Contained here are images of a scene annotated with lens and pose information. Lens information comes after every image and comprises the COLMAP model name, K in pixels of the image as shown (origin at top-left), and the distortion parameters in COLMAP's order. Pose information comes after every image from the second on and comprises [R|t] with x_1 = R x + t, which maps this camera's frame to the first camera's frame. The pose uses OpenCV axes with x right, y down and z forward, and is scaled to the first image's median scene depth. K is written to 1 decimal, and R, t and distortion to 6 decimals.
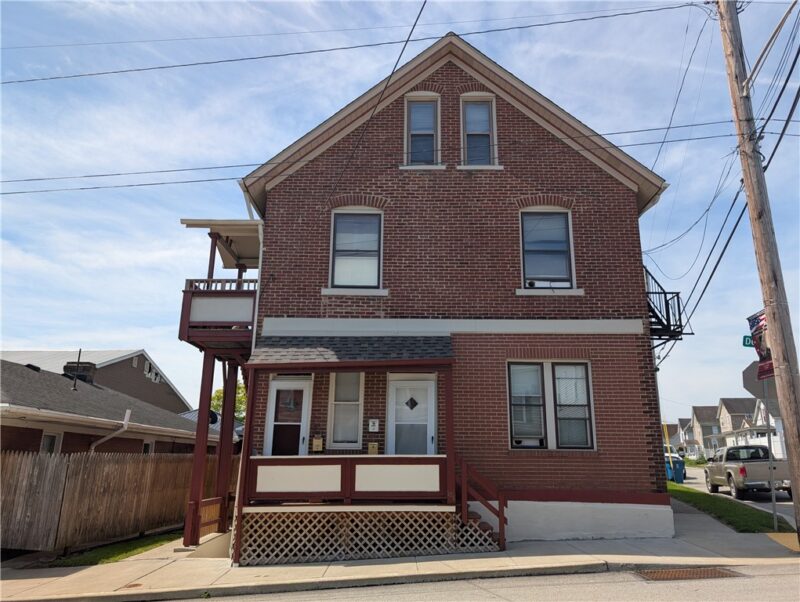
lens RADIAL K [[558.9, 0, 405.8], [0, 558.9, 301.3], [0, 0, 1]] dist [0.008897, -0.005910]
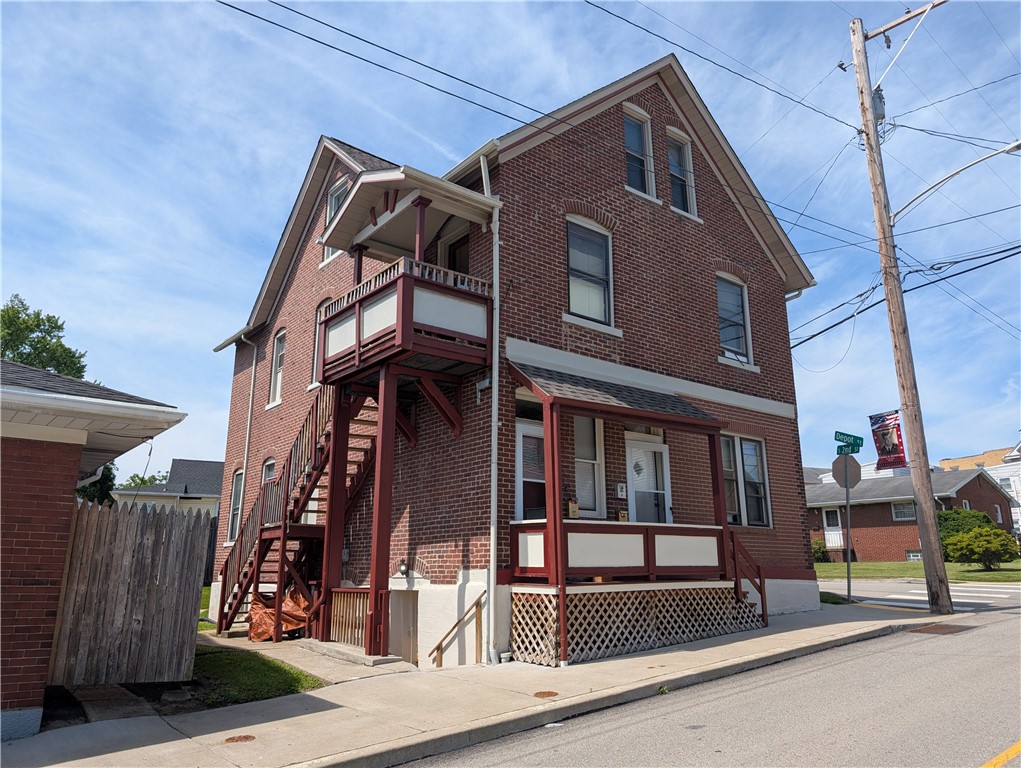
lens RADIAL K [[713.3, 0, 488.6], [0, 713.3, 369.5], [0, 0, 1]] dist [0.008897, -0.005910]
pose [[0.794633, 0.156535, 0.586563, -0.841274], [-0.162184, 0.985807, -0.043365, 0.120576], [-0.585026, -0.060672, 0.808742, 0.265940]]
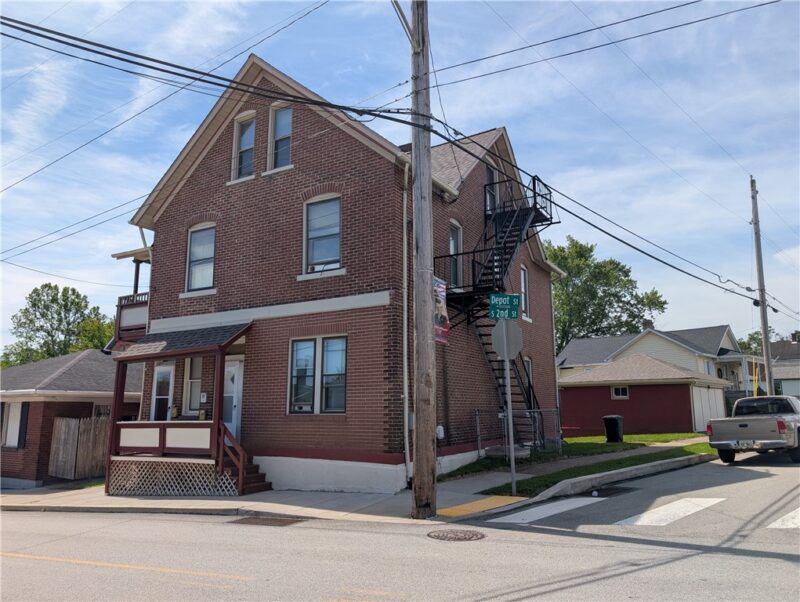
lens RADIAL K [[558.9, 0, 396.1], [0, 558.9, 300.9], [0, 0, 1]] dist [0.008897, -0.005910]
pose [[0.875548, -0.104110, -0.471780, 0.944205], [0.144114, 0.988330, 0.049354, 0.001892], [0.461136, -0.111202, 0.880334, 0.088778]]
